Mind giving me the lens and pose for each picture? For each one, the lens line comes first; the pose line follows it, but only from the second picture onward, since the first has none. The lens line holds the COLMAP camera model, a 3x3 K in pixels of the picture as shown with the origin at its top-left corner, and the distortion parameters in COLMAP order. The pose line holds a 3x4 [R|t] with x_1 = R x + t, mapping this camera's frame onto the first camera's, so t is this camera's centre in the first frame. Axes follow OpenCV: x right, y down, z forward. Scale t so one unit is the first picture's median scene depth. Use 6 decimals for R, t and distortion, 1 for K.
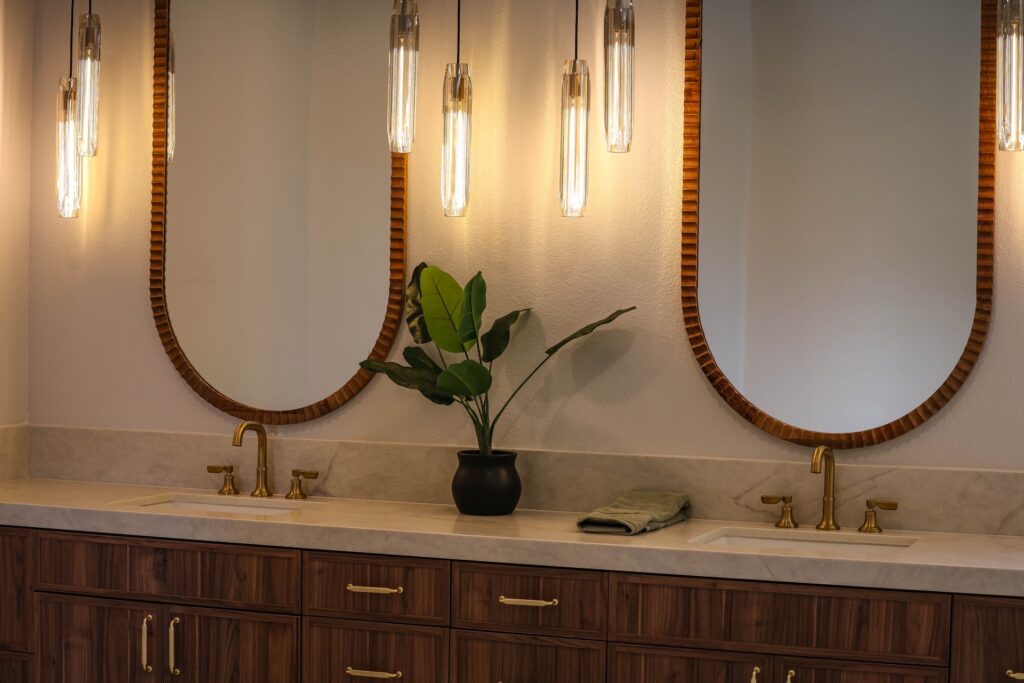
lens RADIAL K [[2005.1, 0, 512.0], [0, 2005.1, 341.5], [0, 0, 1]] dist [-0.246687, 0.254678]
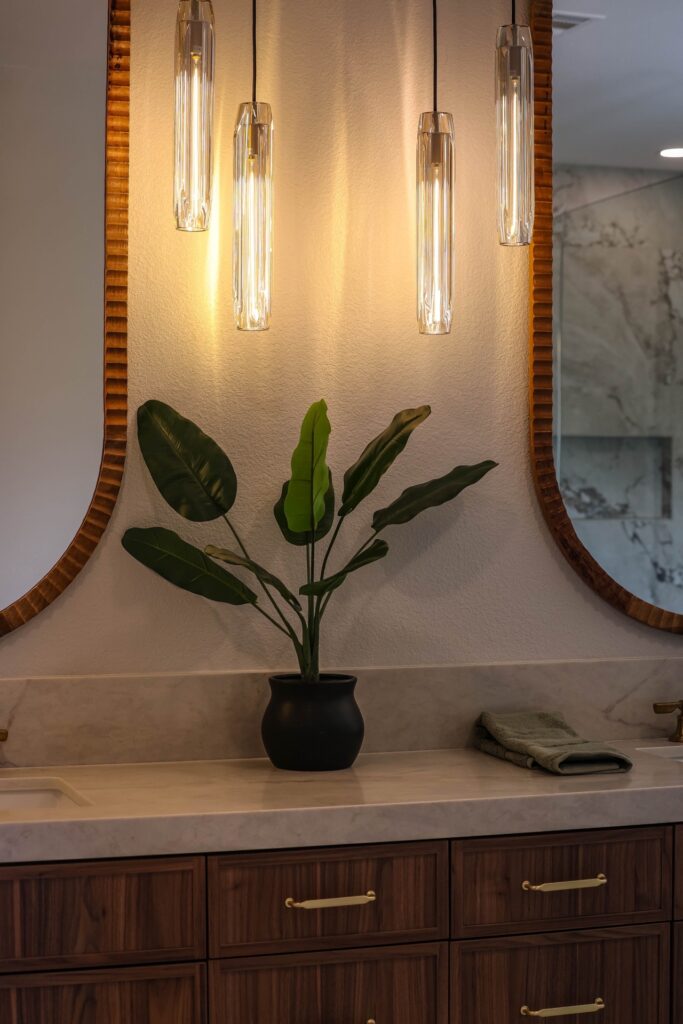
lens RADIAL K [[2005.1, 0, 341.5], [0, 2005.1, 512.0], [0, 0, 1]] dist [-0.246687, 0.254678]
pose [[0.768472, -0.025019, 0.639394, -0.461548], [0.032541, 0.999470, -0.000001, -0.000408], [-0.639055, 0.020807, 0.768879, 0.494299]]
